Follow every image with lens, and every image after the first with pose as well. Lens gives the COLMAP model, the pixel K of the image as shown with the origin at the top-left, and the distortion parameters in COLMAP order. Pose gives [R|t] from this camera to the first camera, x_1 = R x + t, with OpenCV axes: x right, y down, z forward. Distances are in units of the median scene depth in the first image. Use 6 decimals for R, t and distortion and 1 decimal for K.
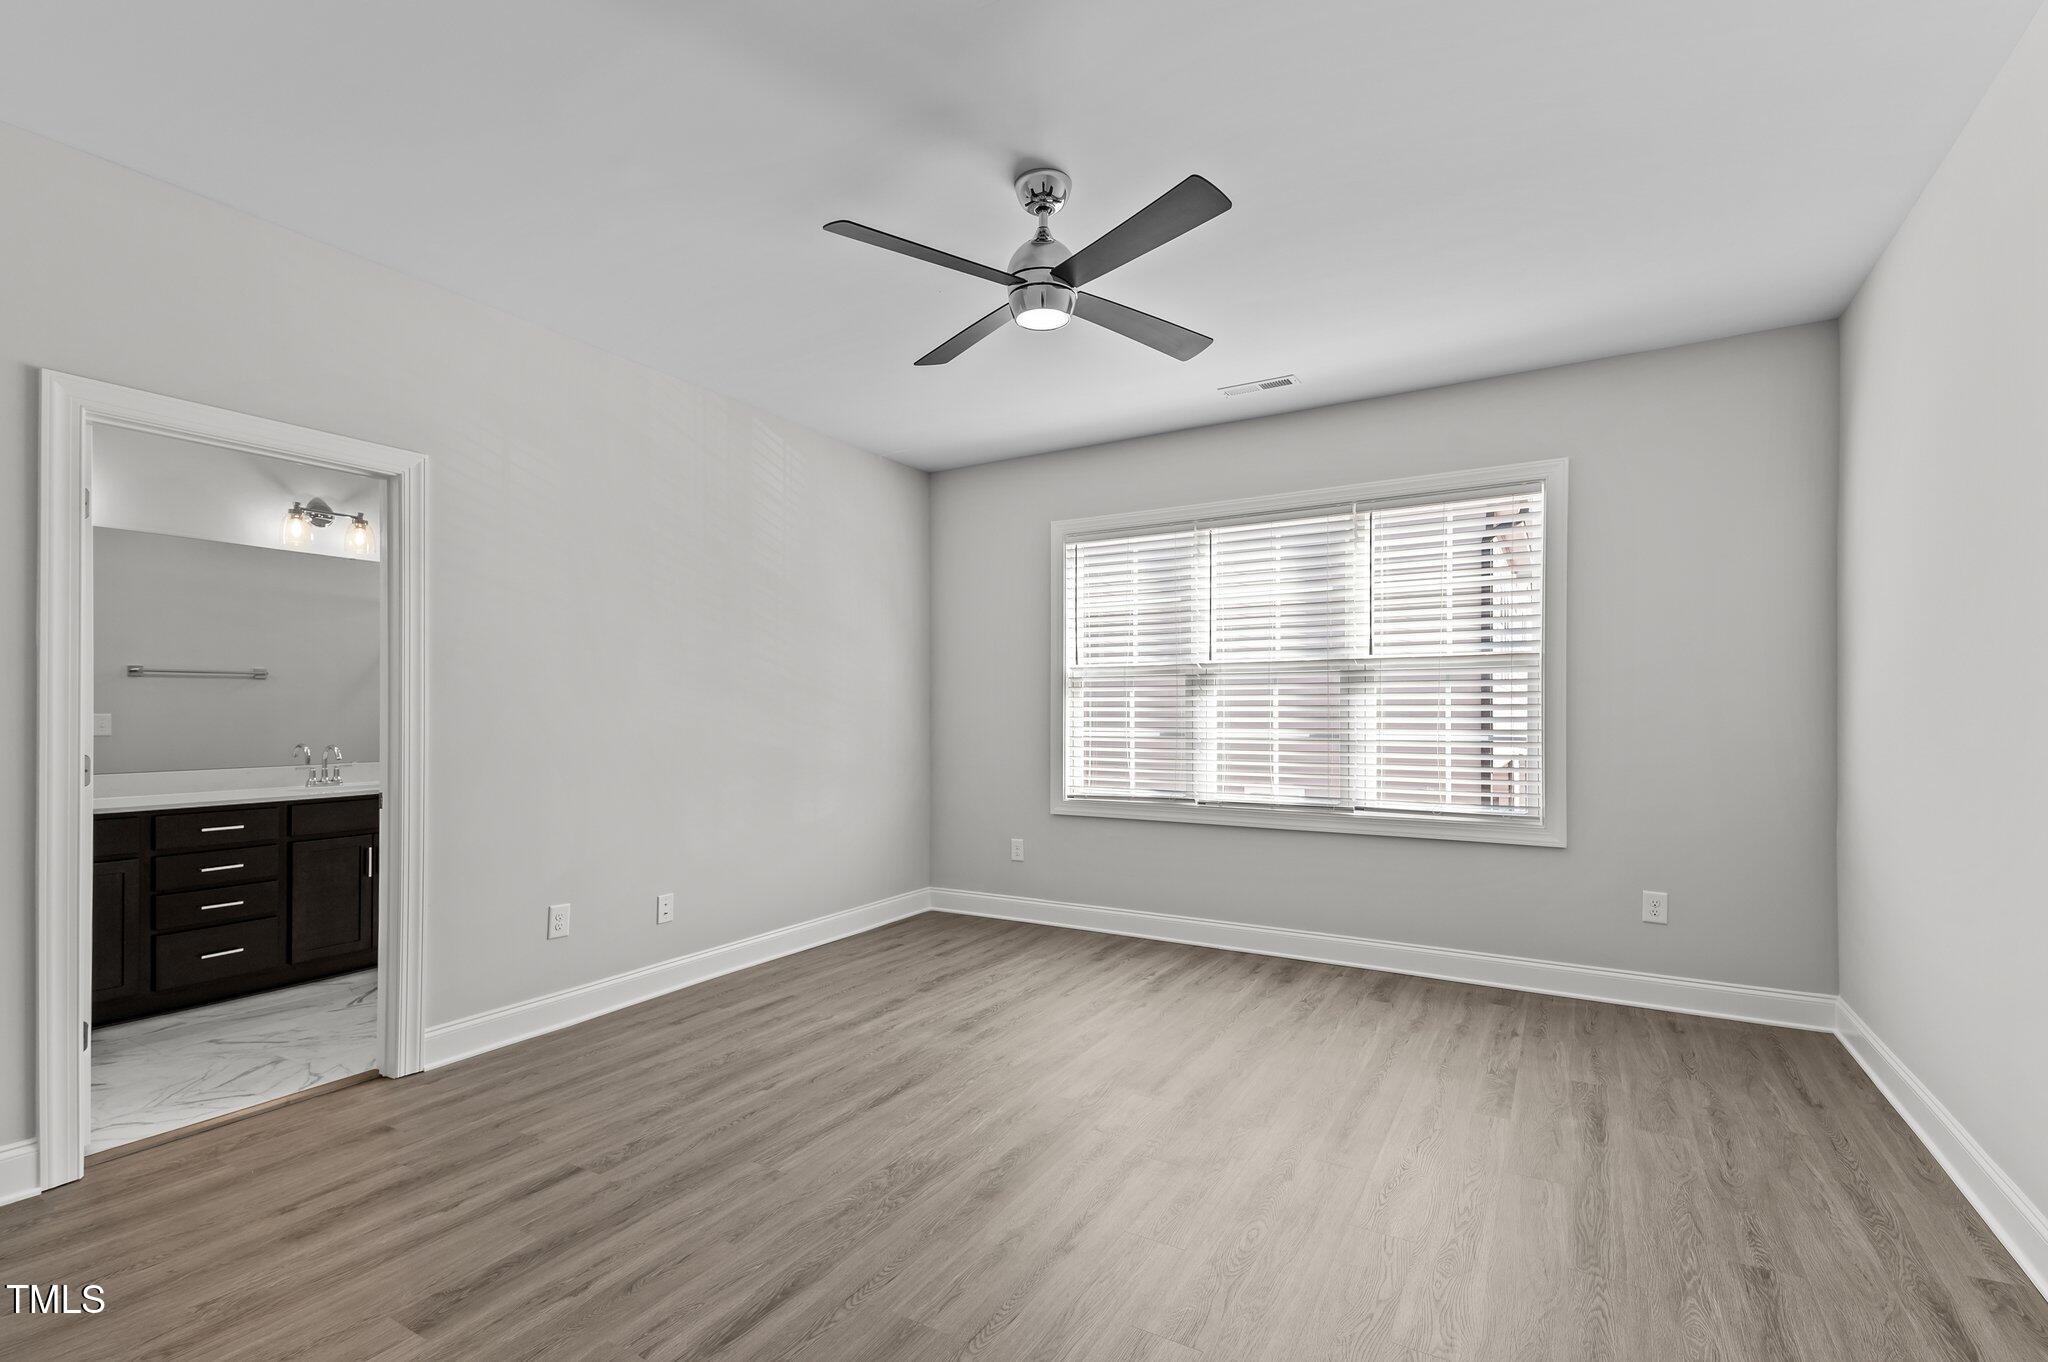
lens RADIAL K [[896.4, 0, 1028.8], [0, 896.4, 704.0], [0, 0, 1]] dist [0.058383, -0.026378]
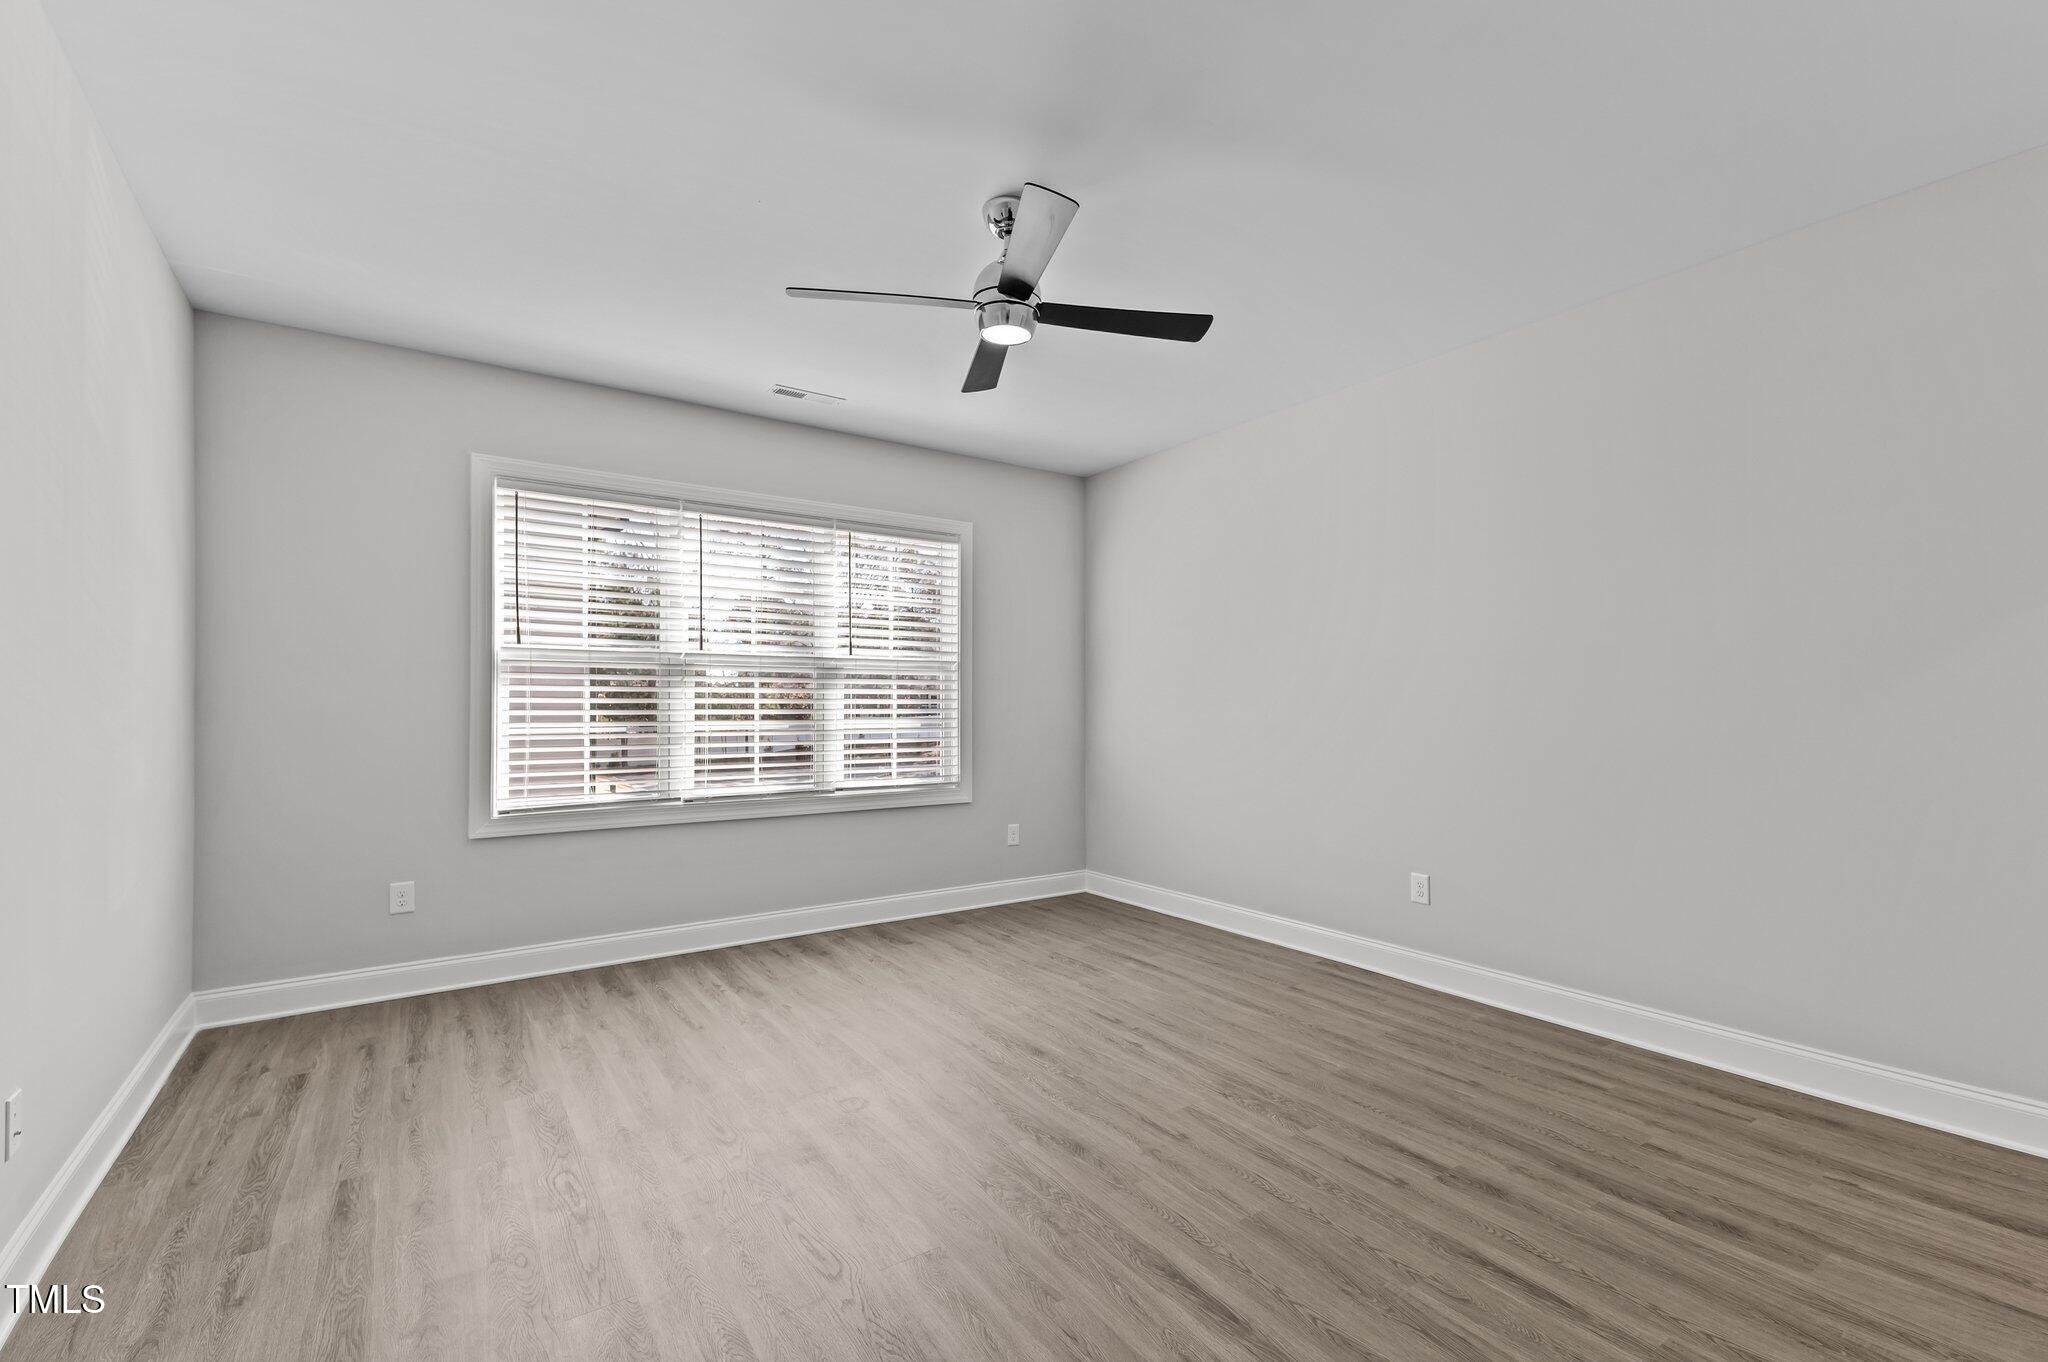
lens RADIAL K [[876.4, 0, 1017.9], [0, 876.4, 688.6], [0, 0, 1]] dist [0.056885, -0.024037]
pose [[0.452124, 0.018545, 0.891762, -0.533975], [-0.010452, 0.999825, -0.015493, 0.003804], [-0.891894, -0.002316, 0.452239, 0.303752]]
